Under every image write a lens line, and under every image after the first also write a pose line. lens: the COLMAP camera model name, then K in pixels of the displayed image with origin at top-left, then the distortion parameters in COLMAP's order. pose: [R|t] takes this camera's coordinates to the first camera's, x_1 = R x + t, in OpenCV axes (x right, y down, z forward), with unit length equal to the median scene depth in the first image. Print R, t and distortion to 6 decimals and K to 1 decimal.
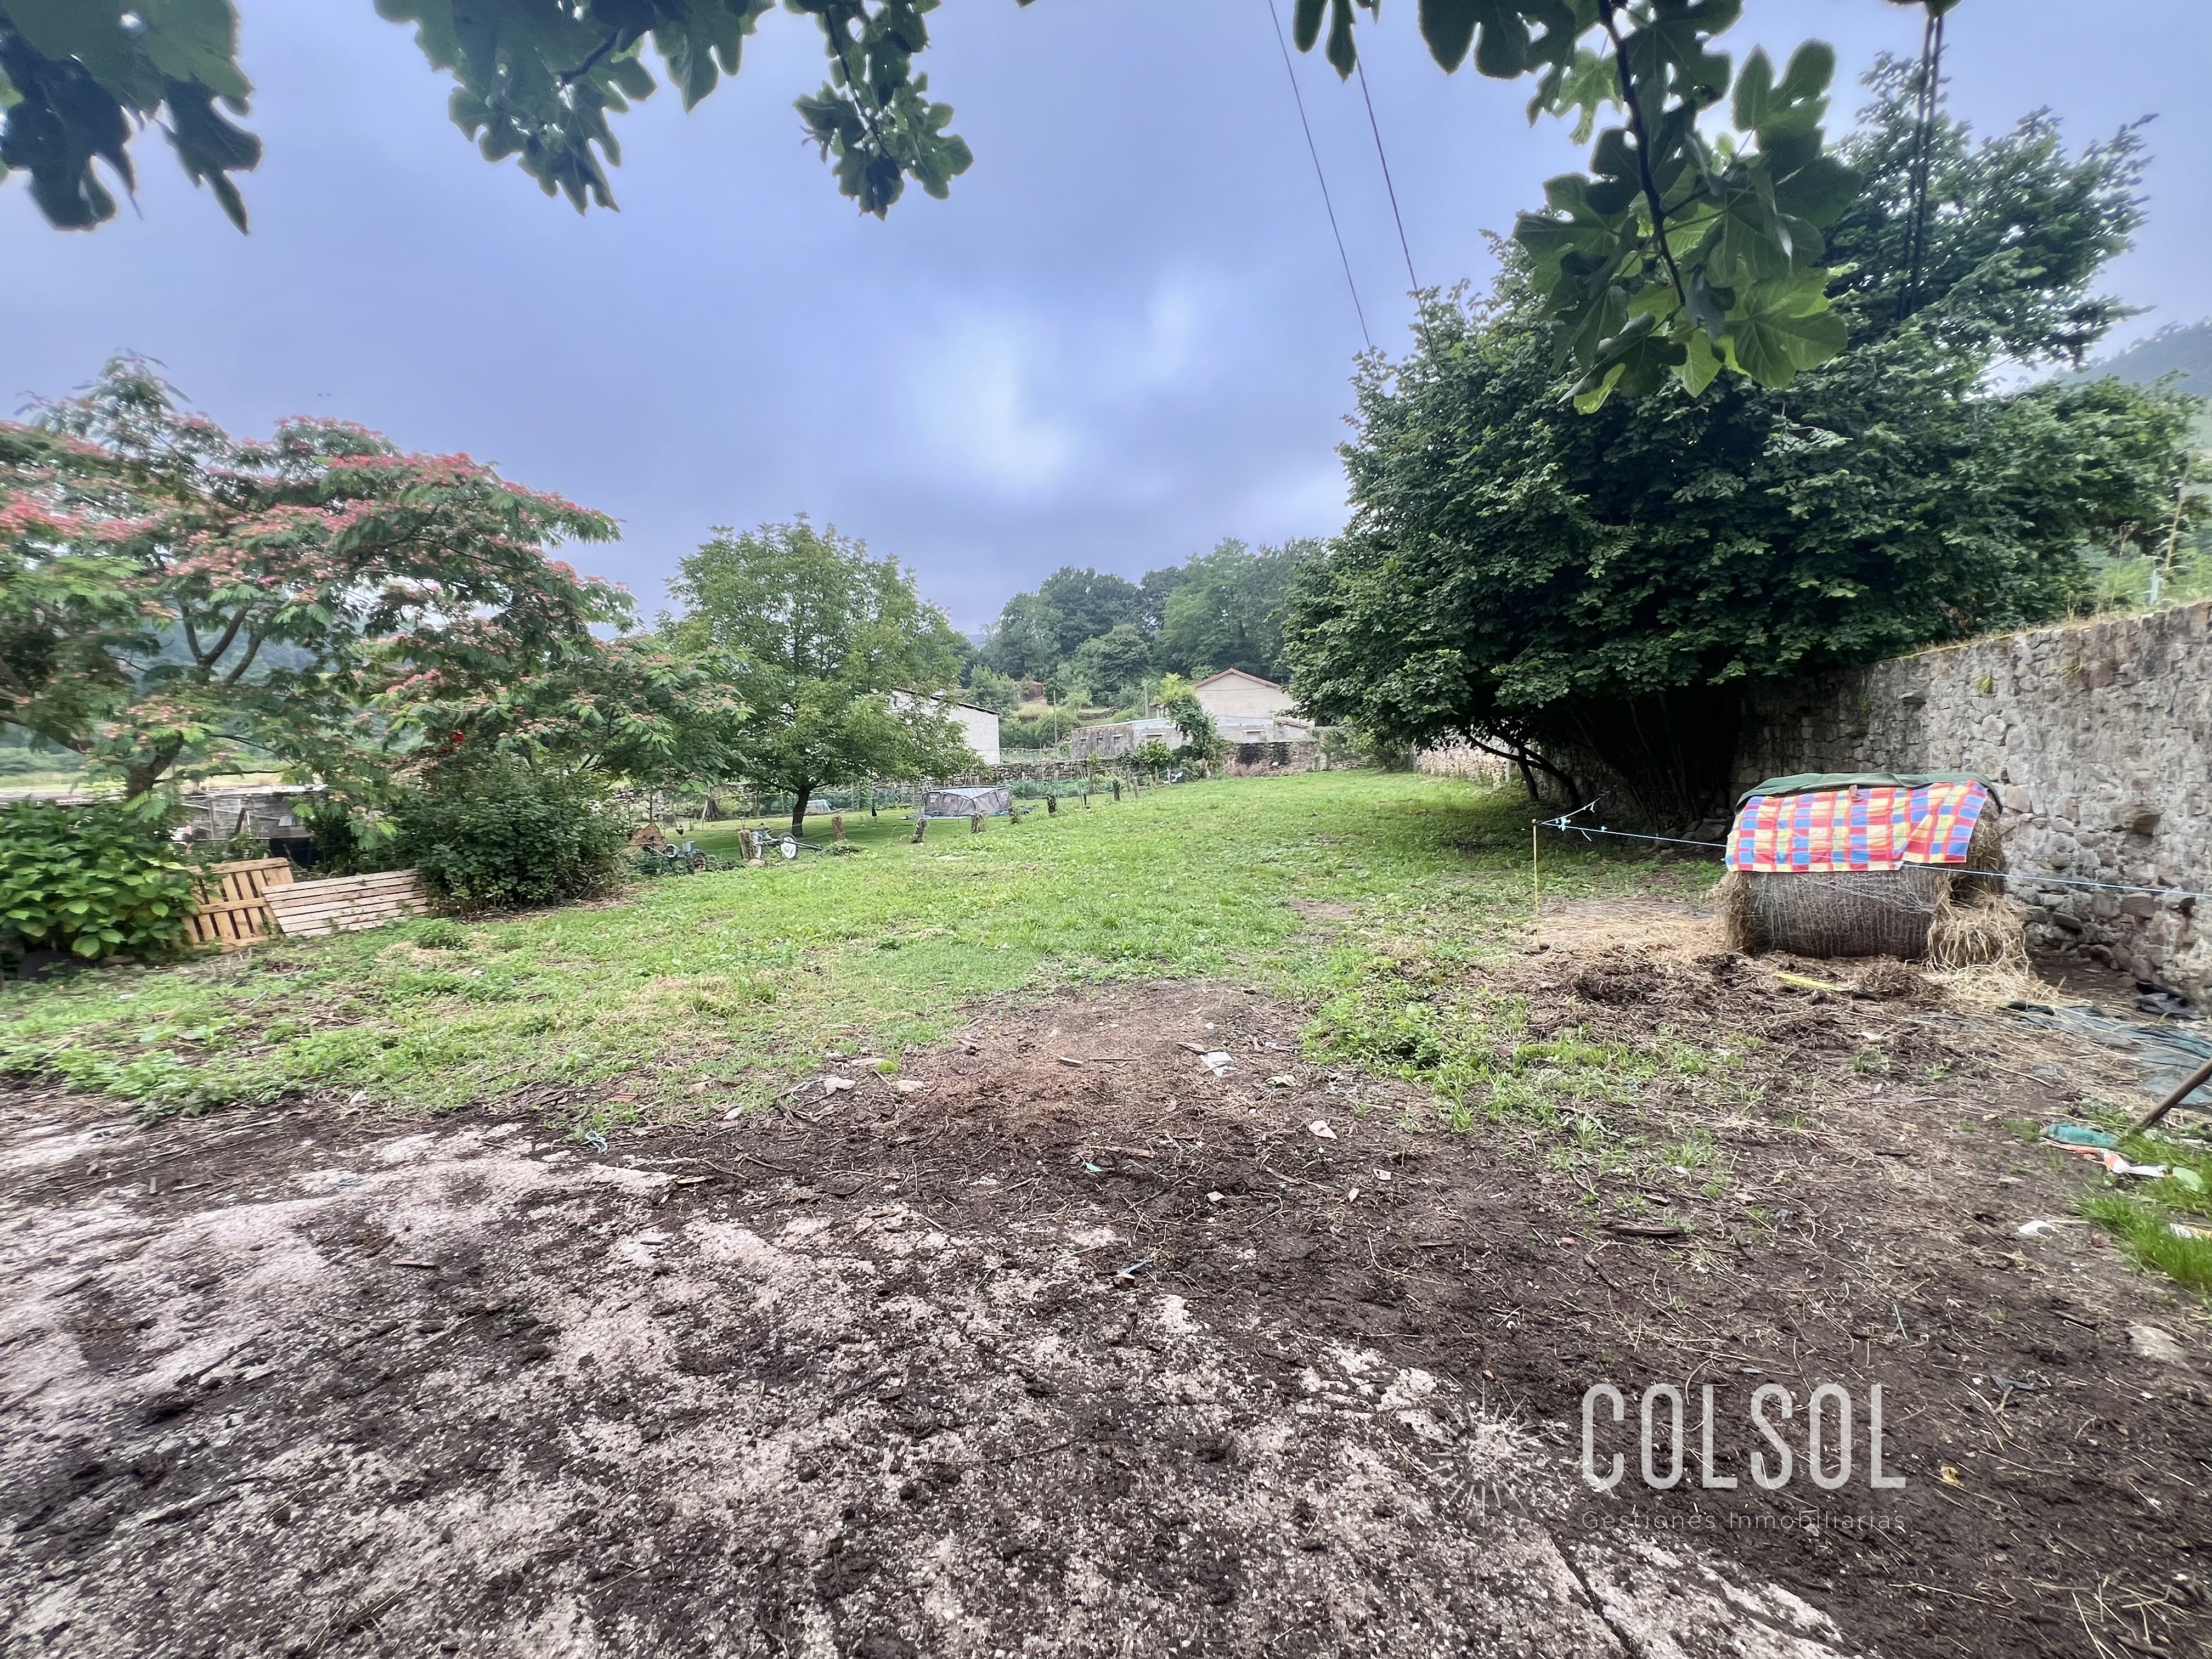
lens RADIAL K [[889.3, 0, 1093.8], [0, 889.3, 826.0], [0, 0, 1]] dist [-0.002733, 0.000823]
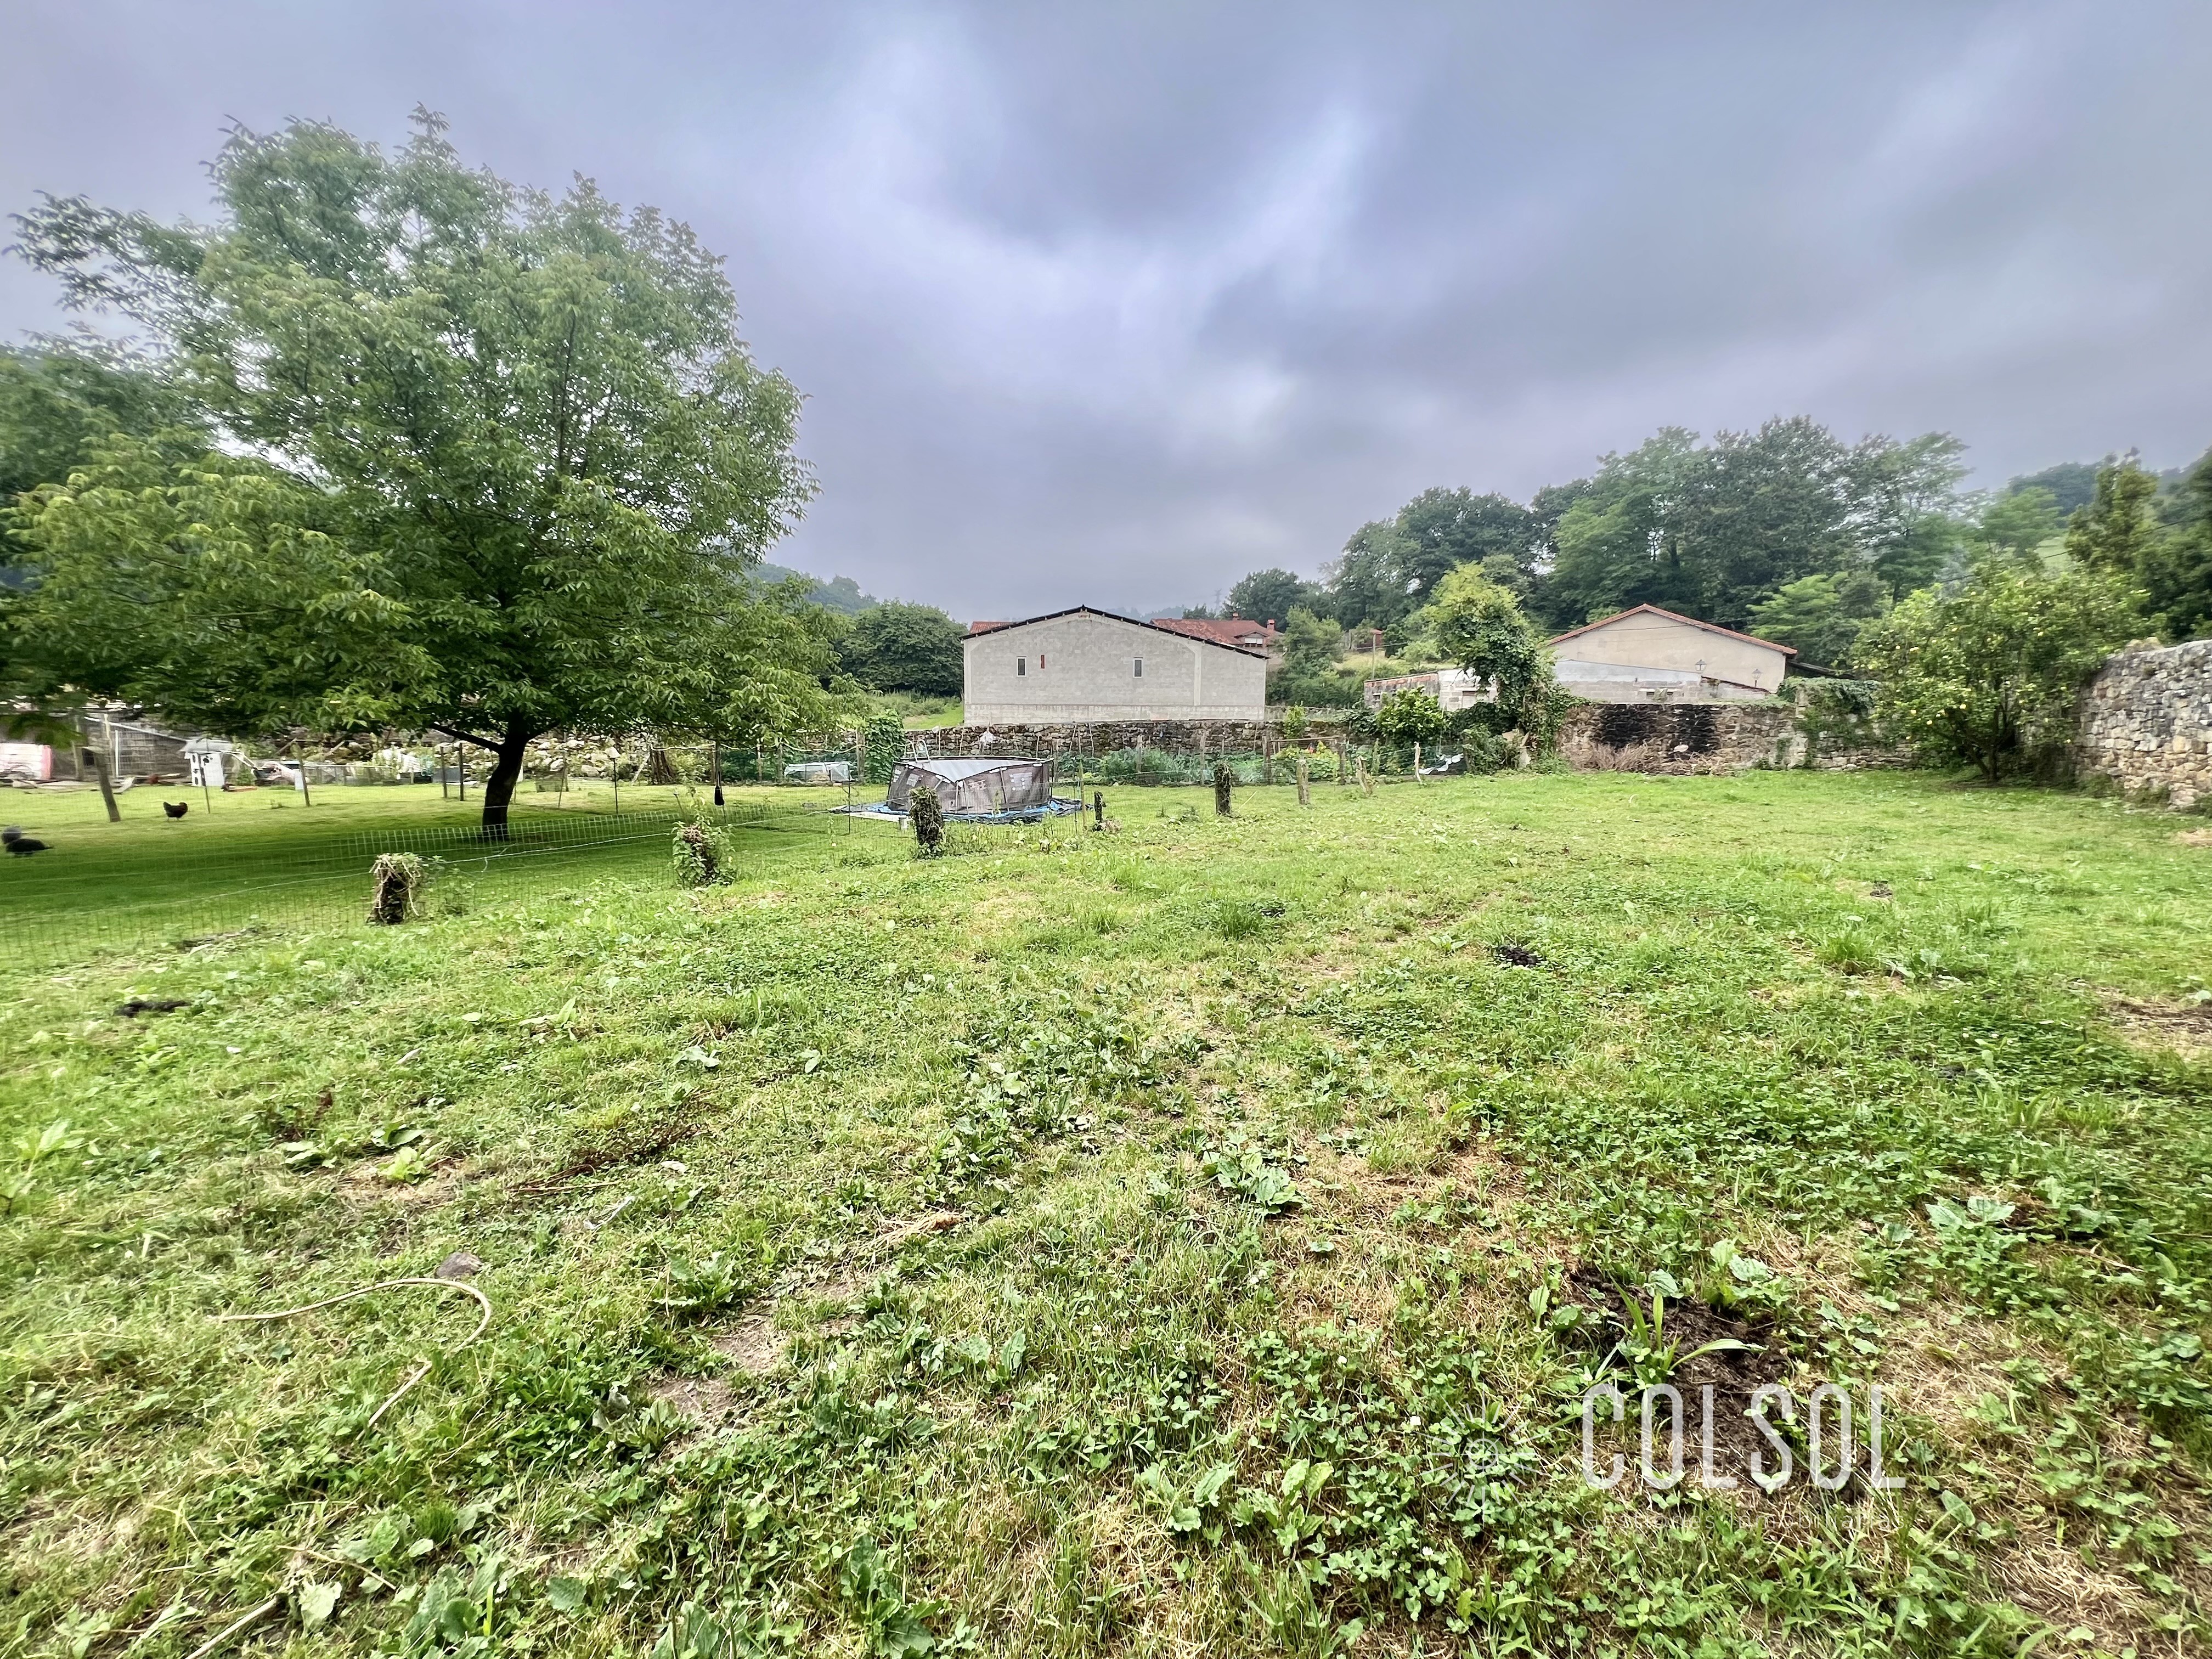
lens RADIAL K [[889.3, 0, 1095.1], [0, 889.3, 827.1], [0, 0, 1]] dist [-0.002733, 0.000823]
pose [[0.916243, 0.094800, -0.389245, 0.196422], [-0.077379, 0.995181, 0.060232, -0.059524], [0.393079, -0.025068, 0.919163, 0.798631]]
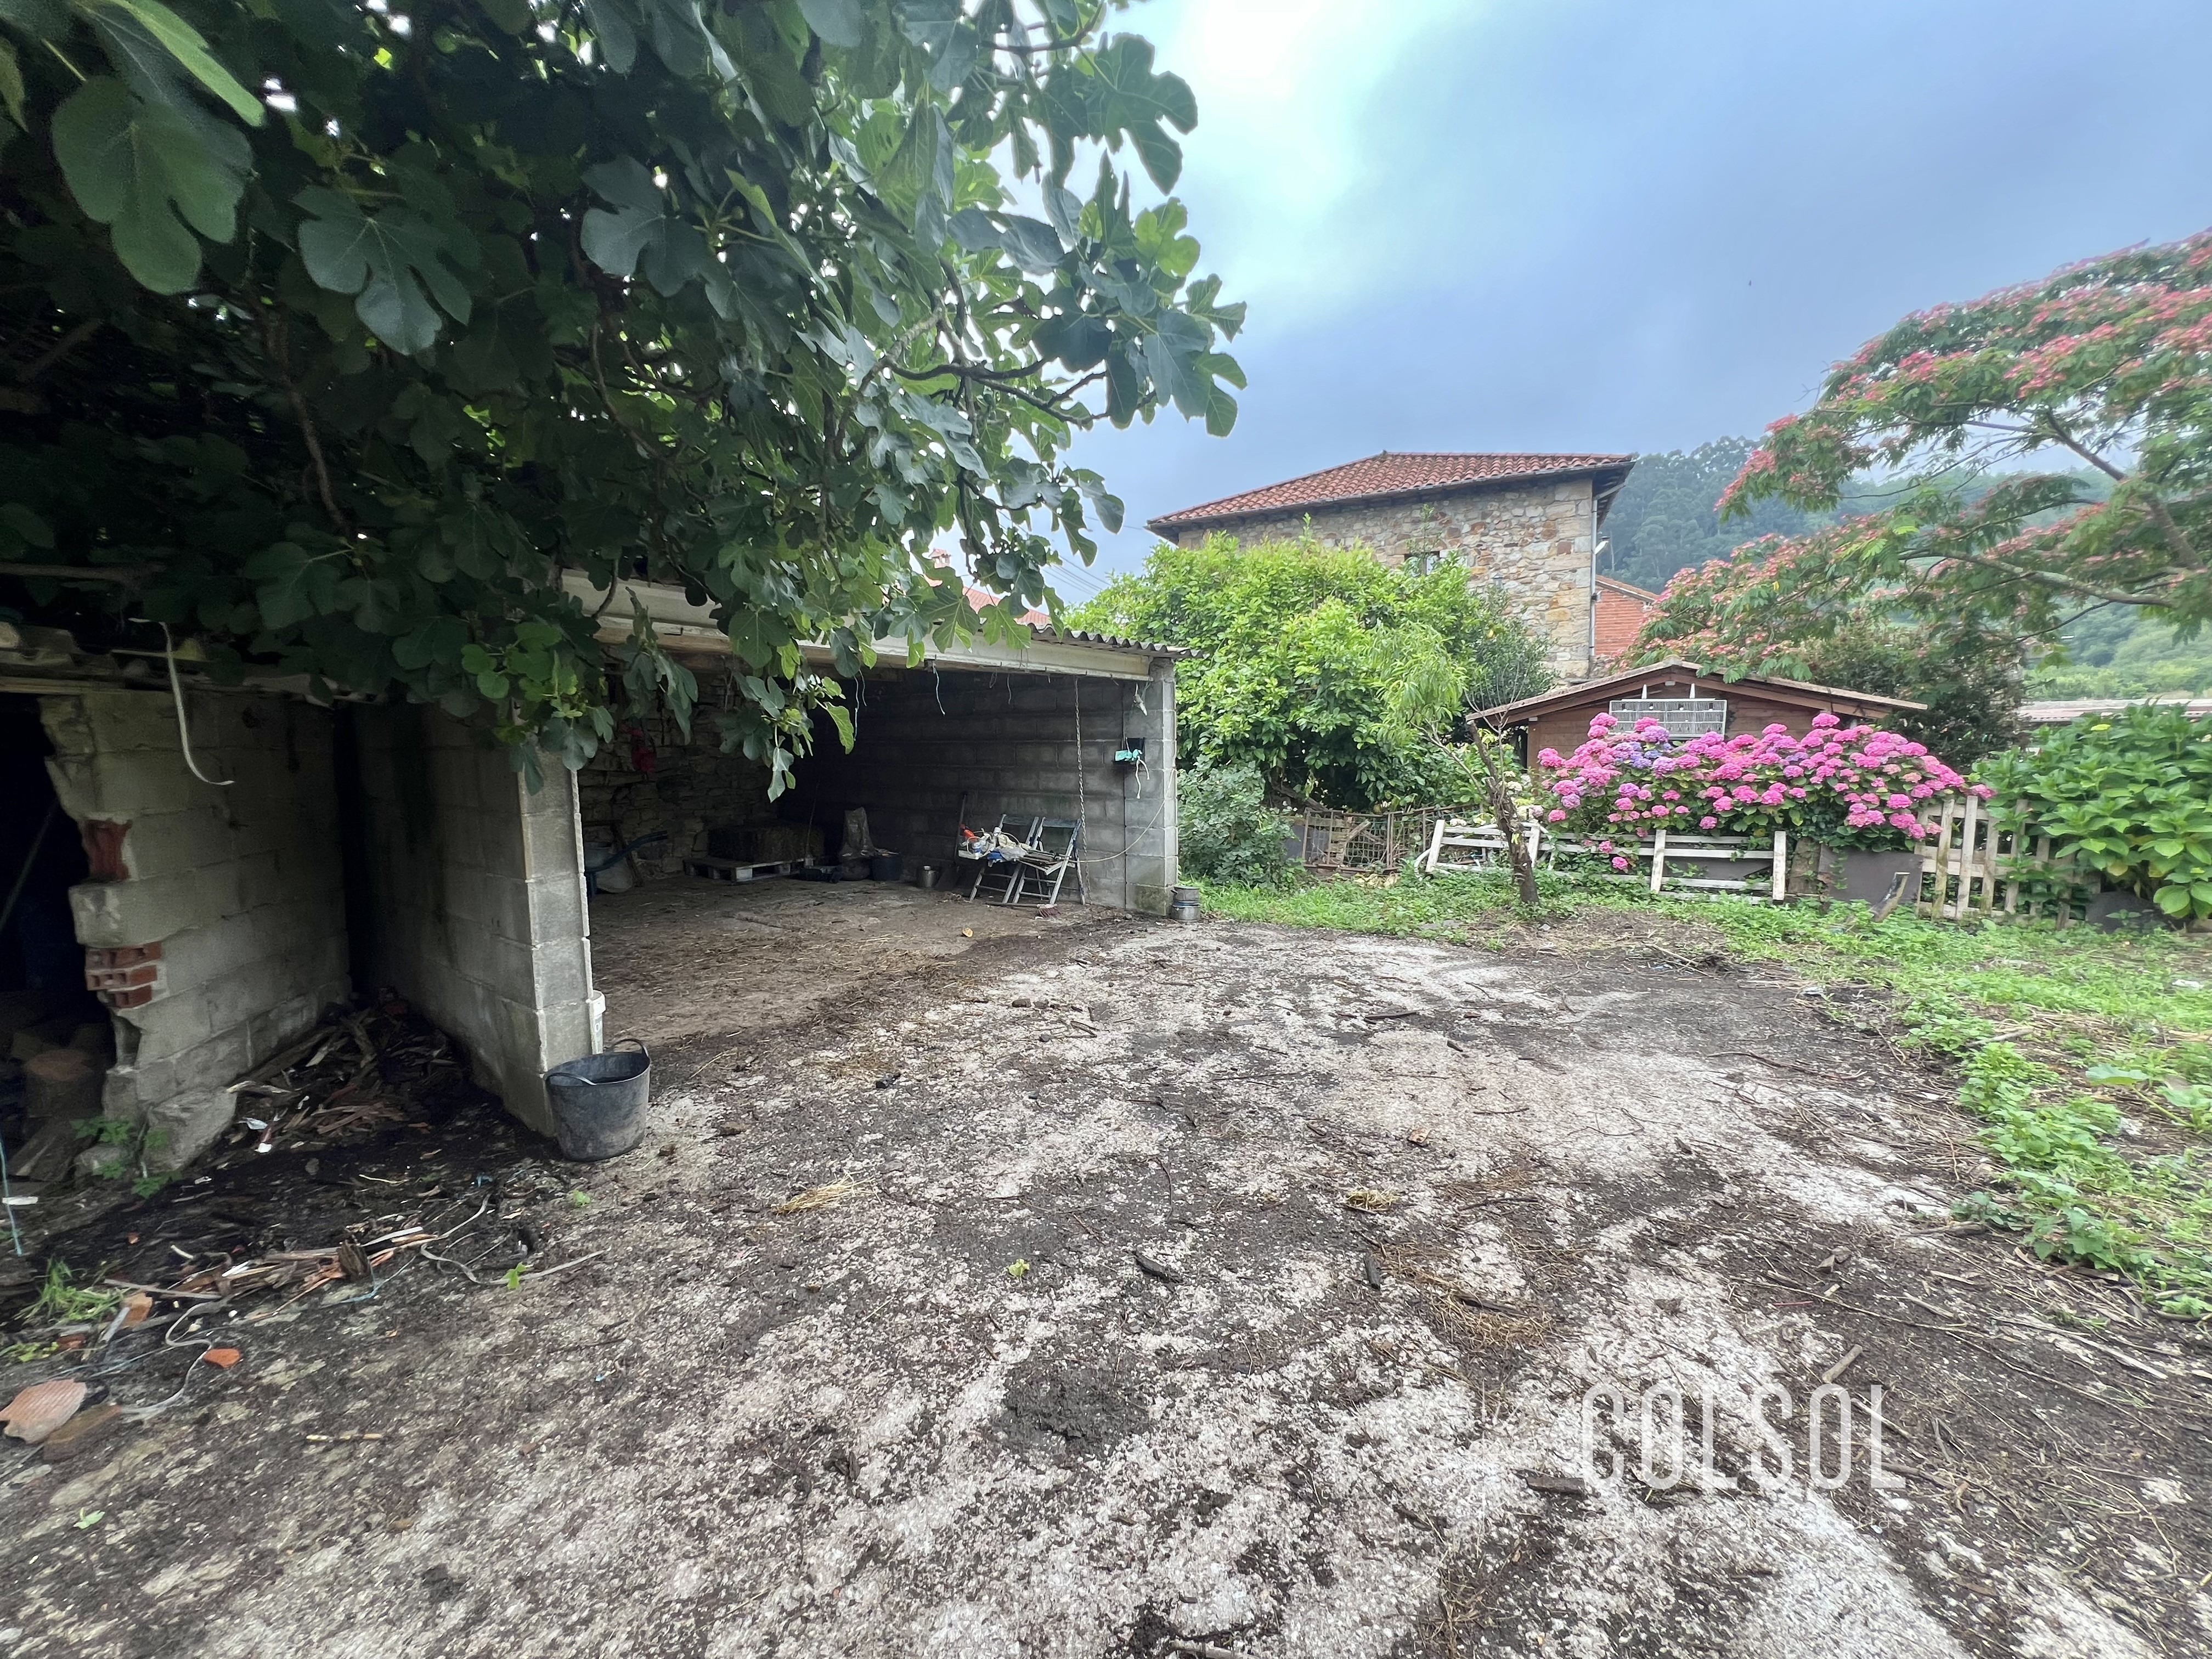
lens RADIAL K [[889.3, 0, 1095.4], [0, 889.3, 816.8], [0, 0, 1]] dist [-0.002733, 0.000823]
pose [[-0.242845, 0.127222, -0.961687, -0.062935], [-0.041121, 0.989122, 0.141235, -0.001204], [0.969193, 0.073843, -0.234971, 0.092313]]
